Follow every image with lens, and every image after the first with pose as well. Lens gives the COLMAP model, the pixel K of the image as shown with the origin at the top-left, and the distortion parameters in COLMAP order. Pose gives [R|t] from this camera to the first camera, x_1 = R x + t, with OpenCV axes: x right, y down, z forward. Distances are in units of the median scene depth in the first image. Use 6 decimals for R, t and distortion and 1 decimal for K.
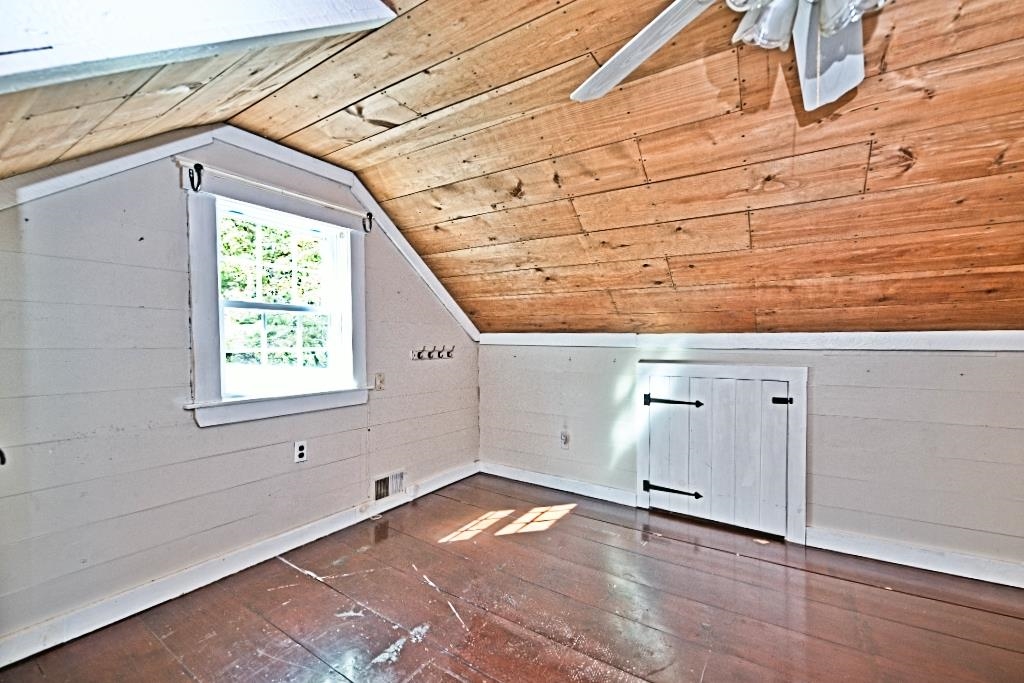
lens RADIAL K [[431.9, 0, 510.9], [0, 431.9, 354.2], [0, 0, 1]] dist [-0.001866, -0.000105]
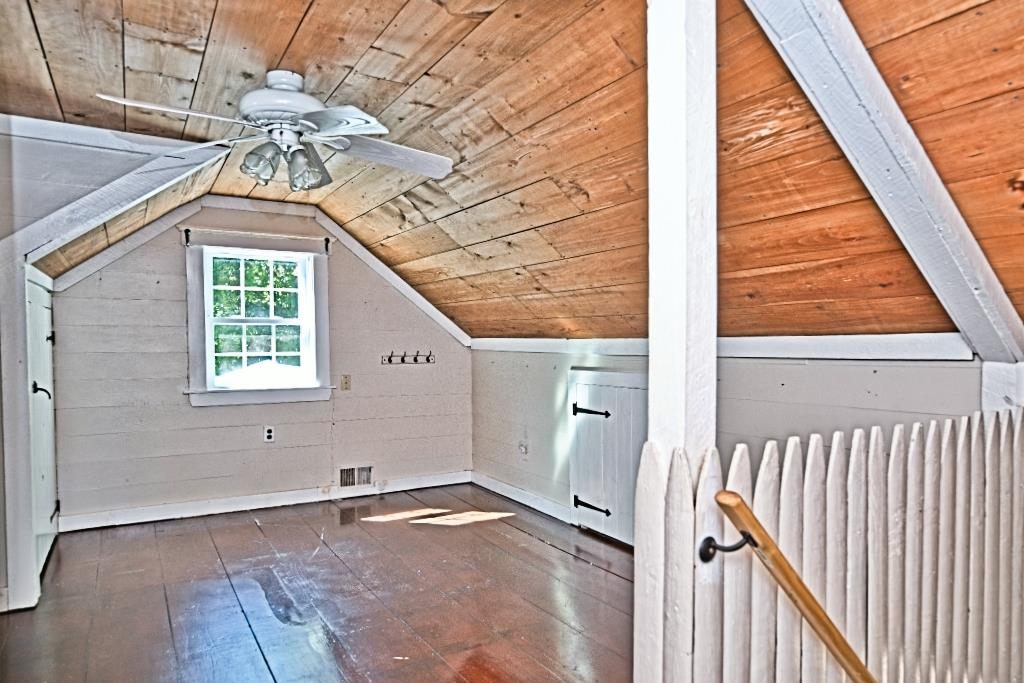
lens RADIAL K [[654.5, 0, 512.0], [0, 654.5, 370.8], [0, 0, 1]] dist [-0.020621, 0.000103]
pose [[0.897340, 0.015673, -0.441062, 0.863186], [-0.011059, 0.999854, 0.013029, 0.004895], [0.441202, -0.006814, 0.897382, -0.354417]]
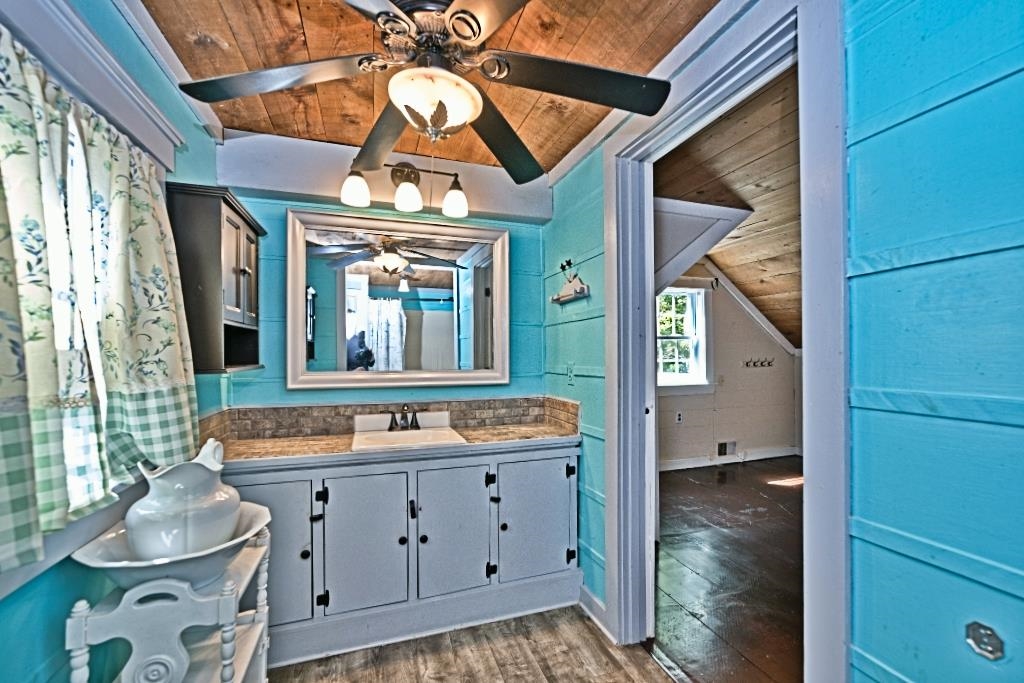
lens RADIAL K [[431.9, 0, 510.9], [0, 431.9, 354.2], [0, 0, 1]] dist [-0.001866, -0.000105]
pose [[0.801062, -0.008667, -0.598519, 0.028345], [-0.006842, 0.999697, -0.023635, 0.008537], [0.598543, 0.023028, 0.800760, -0.750121]]
